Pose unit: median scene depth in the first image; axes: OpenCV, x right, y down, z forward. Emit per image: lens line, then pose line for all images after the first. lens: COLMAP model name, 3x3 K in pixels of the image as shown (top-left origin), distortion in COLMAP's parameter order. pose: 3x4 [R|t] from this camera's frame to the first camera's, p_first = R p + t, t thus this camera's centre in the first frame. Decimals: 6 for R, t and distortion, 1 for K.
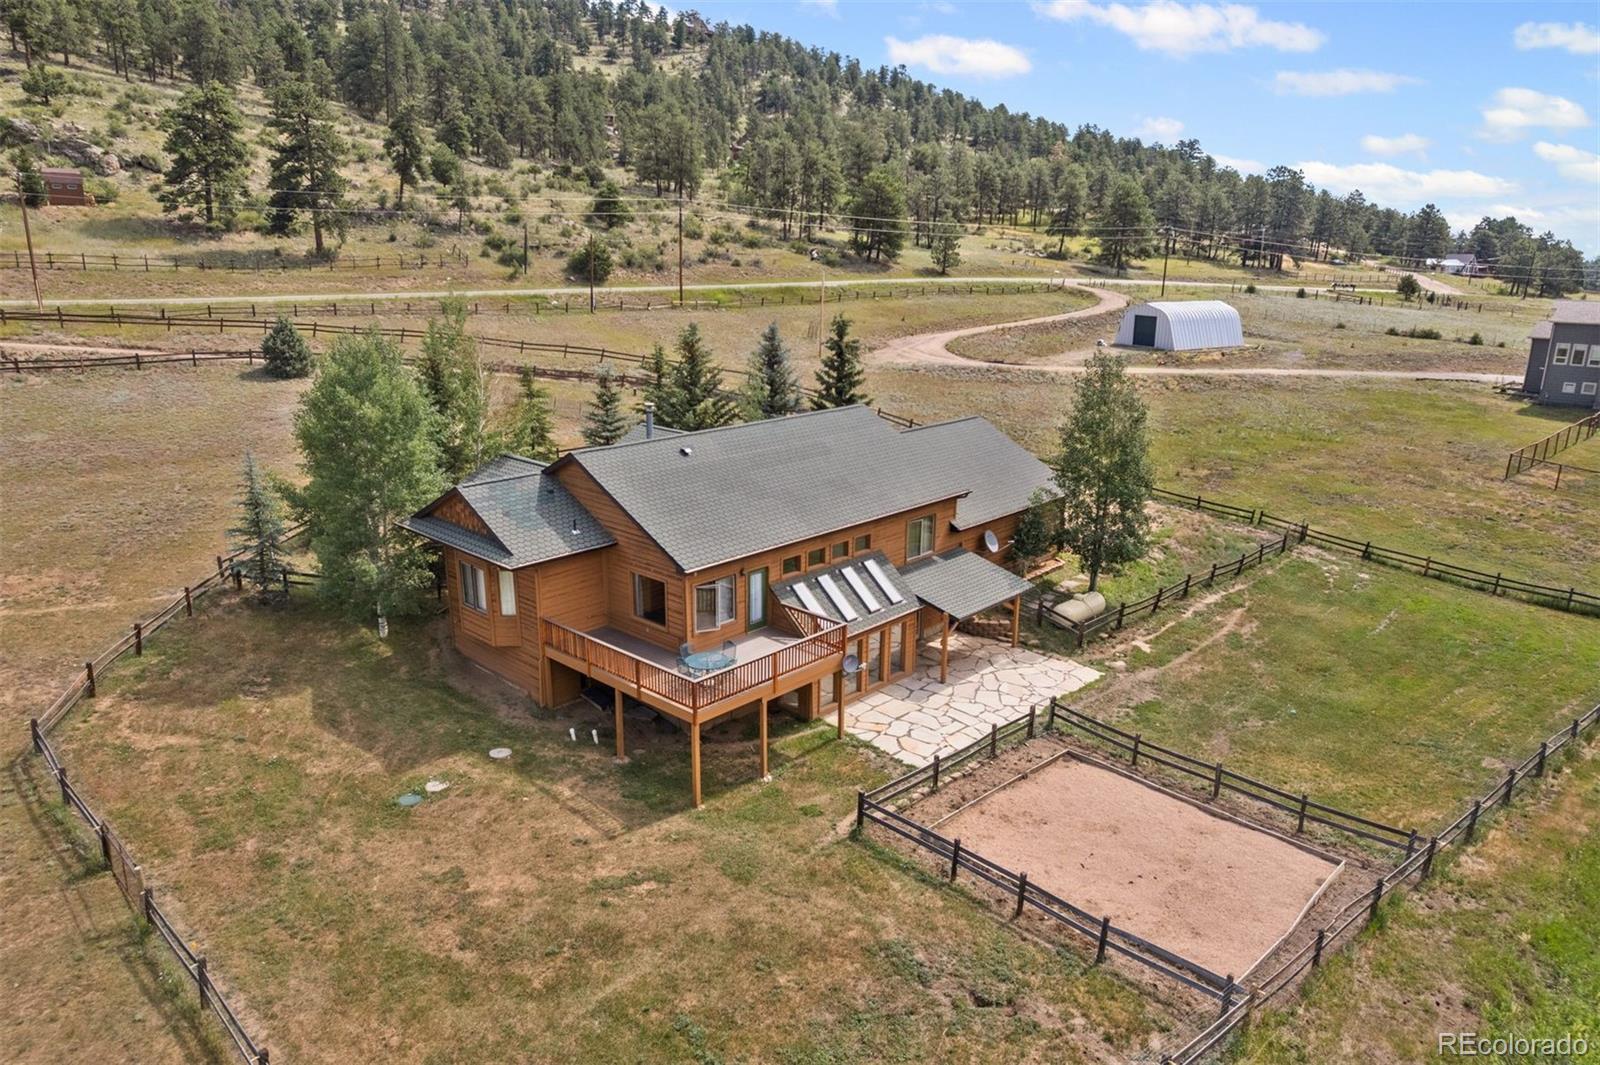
lens RADIAL K [[1064.8, 0, 800.0], [0, 1064.8, 532.5], [0, 0, 1]] dist [-0.054922, 0.044634]
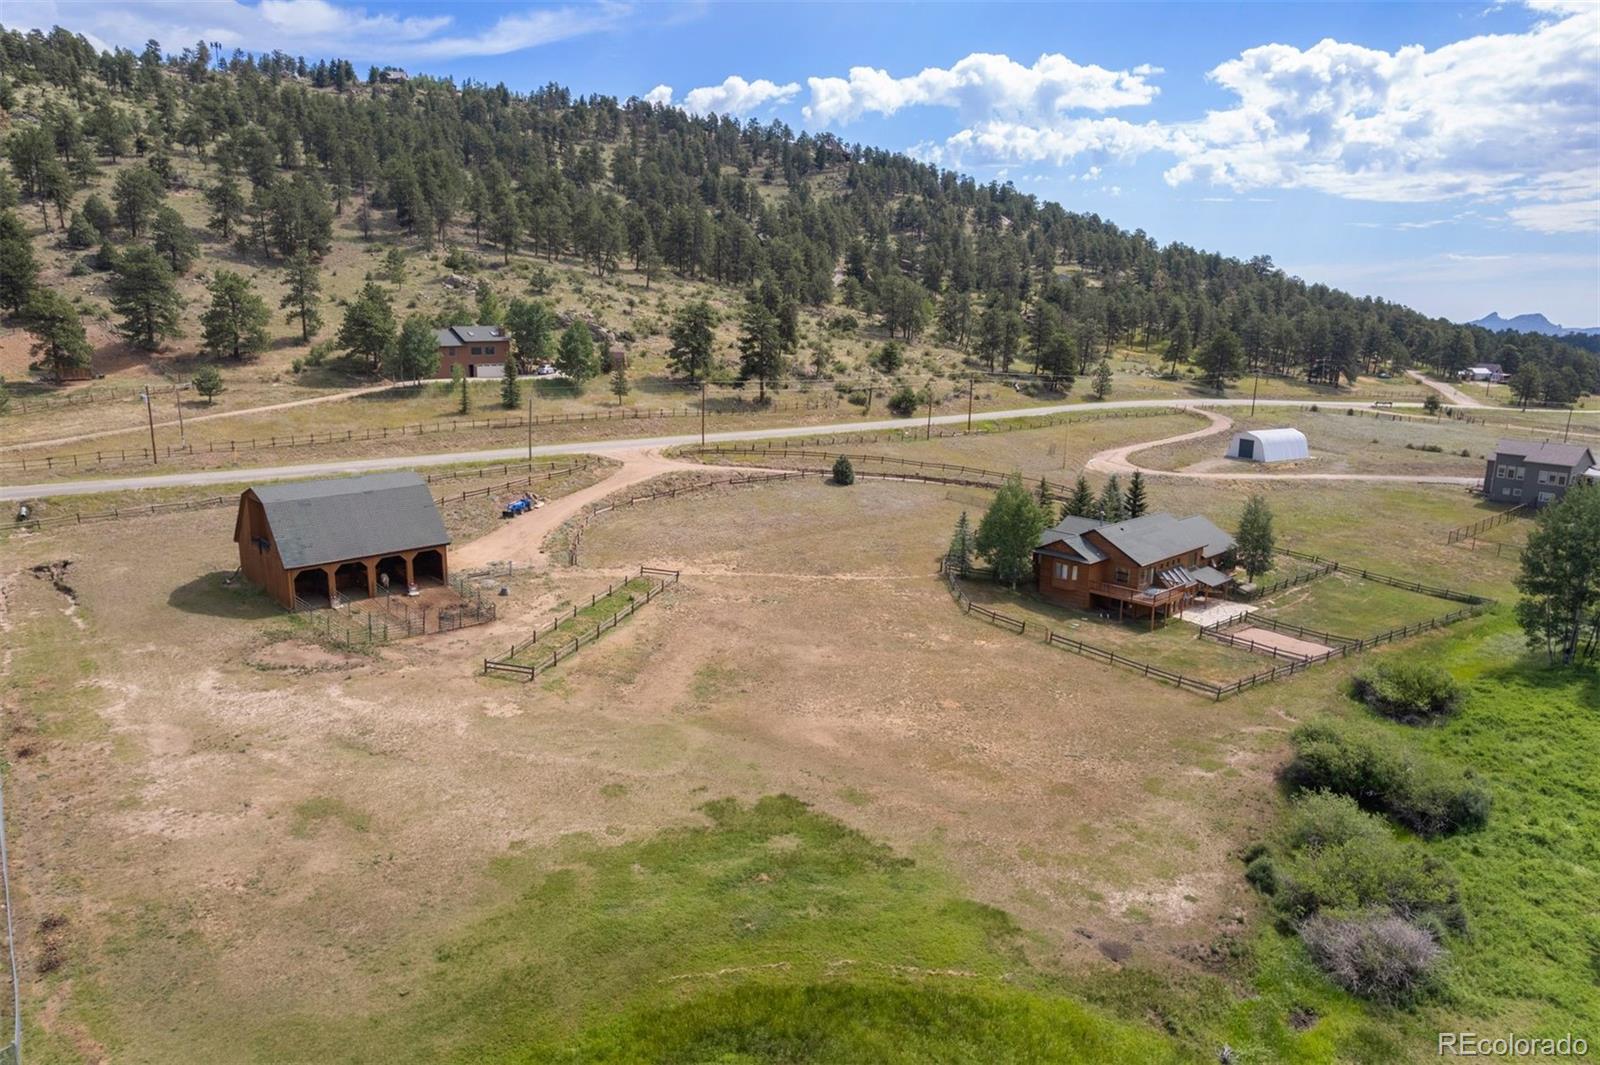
lens RADIAL K [[1064.8, 0, 800.0], [0, 1064.8, 532.5], [0, 0, 1]] dist [-0.054922, 0.044634]
pose [[0.998406, 0.018943, -0.053163, -0.256473], [-0.021670, 0.998453, -0.051207, 0.032171], [0.052110, 0.052277, 0.997272, -0.611574]]
